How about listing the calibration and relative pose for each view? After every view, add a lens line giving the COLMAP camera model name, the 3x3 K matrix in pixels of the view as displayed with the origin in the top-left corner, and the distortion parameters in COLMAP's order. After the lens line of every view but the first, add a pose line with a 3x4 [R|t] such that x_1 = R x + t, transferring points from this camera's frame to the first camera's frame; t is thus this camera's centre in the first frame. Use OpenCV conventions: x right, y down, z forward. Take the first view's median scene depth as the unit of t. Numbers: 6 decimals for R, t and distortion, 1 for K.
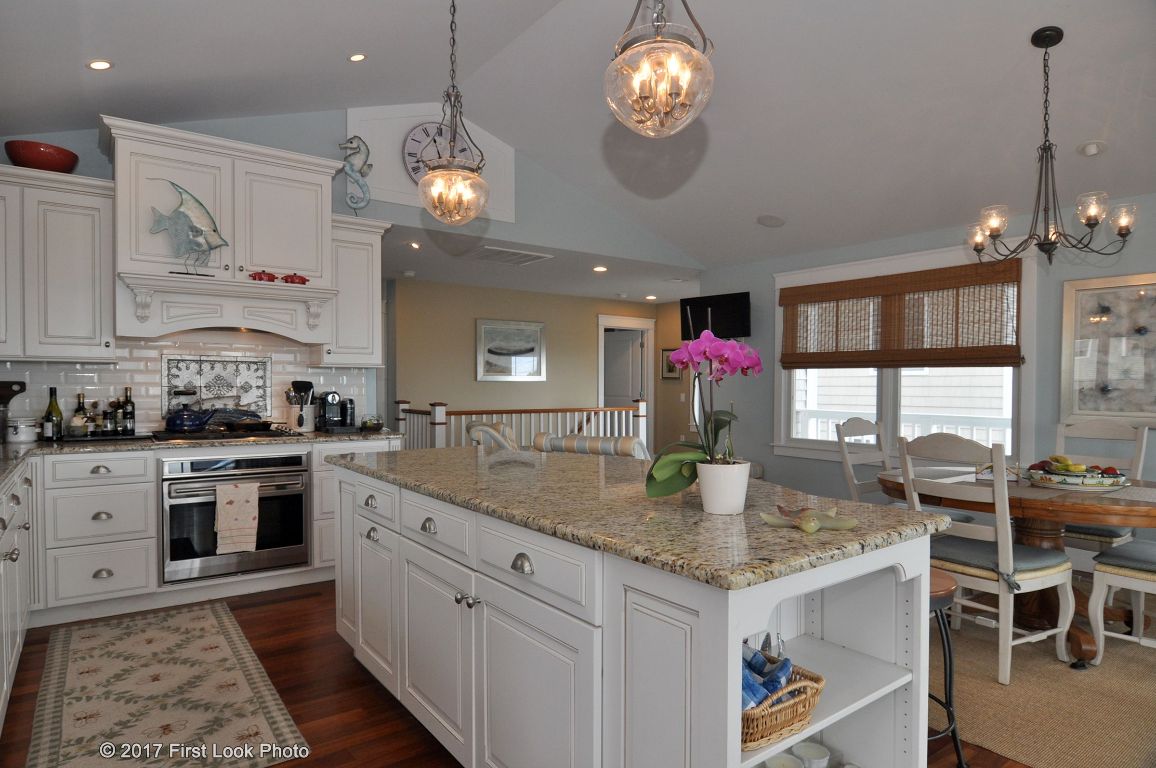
lens RADIAL K [[639.1, 0, 544.9], [0, 639.1, 385.3], [0, 0, 1]] dist [-0.003228, -0.000623]
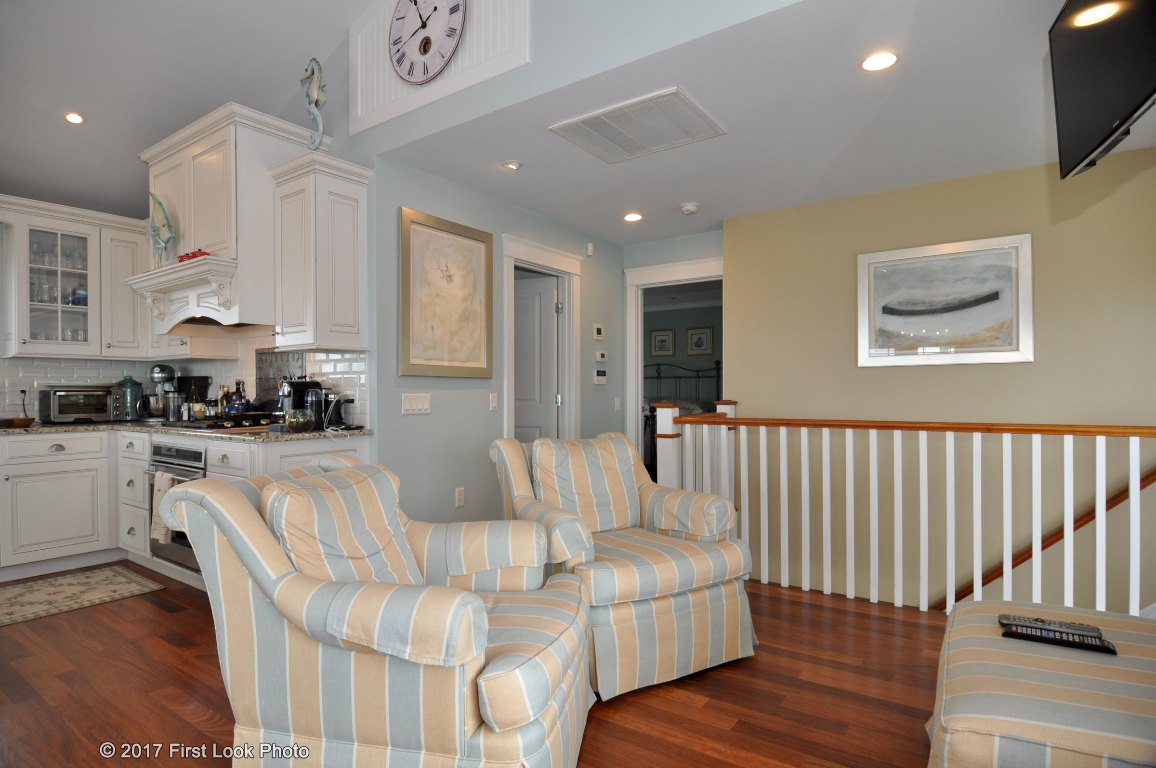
lens RADIAL K [[623.5, 0, 604.7], [0, 623.5, 389.8], [0, 0, 1]] dist [-0.002312, -0.001521]
pose [[0.359148, -0.011063, -0.933215, 0.637818], [0.003112, 0.999938, -0.010657, 0.035911], [0.933275, 0.000923, 0.359161, 1.214003]]
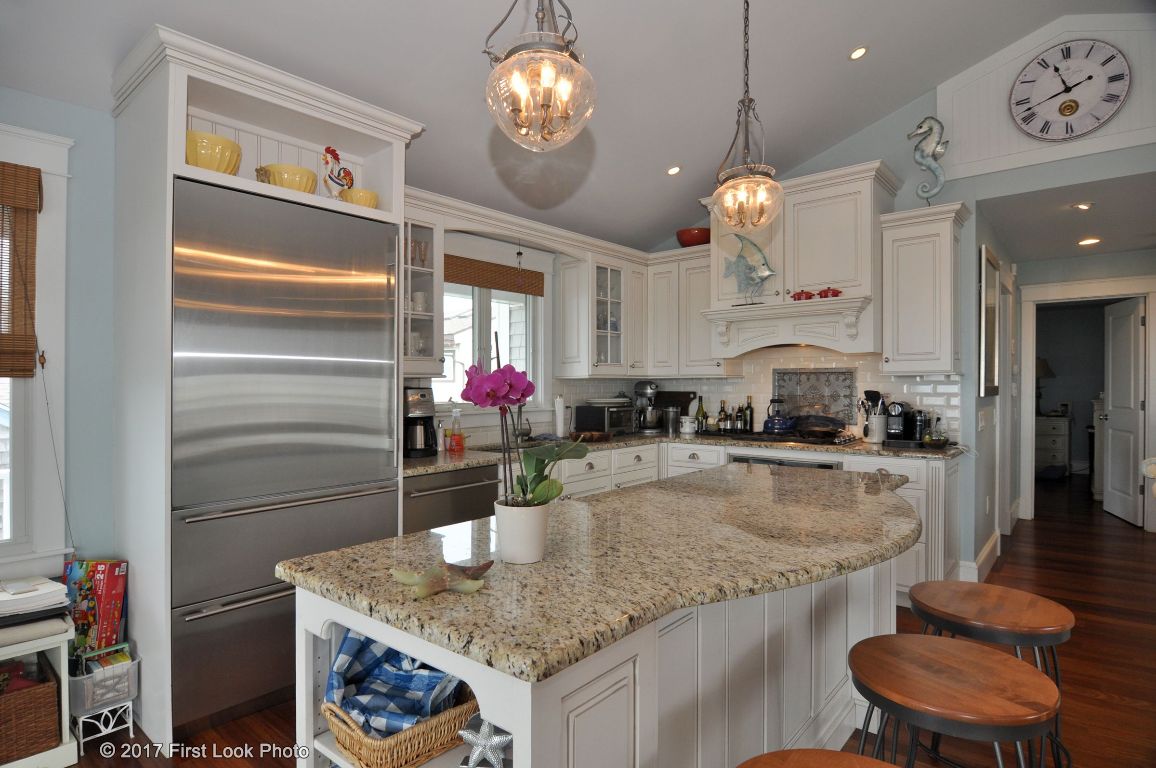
lens RADIAL K [[625.3, 0, 598.1], [0, 625.3, 385.7], [0, 0, 1]] dist [-0.026257, -0.001794]
pose [[0.271162, -0.004811, -0.962522, 0.474758], [0.005262, 0.999980, -0.003516, -0.014546], [0.962519, -0.004112, 0.271182, 0.366275]]
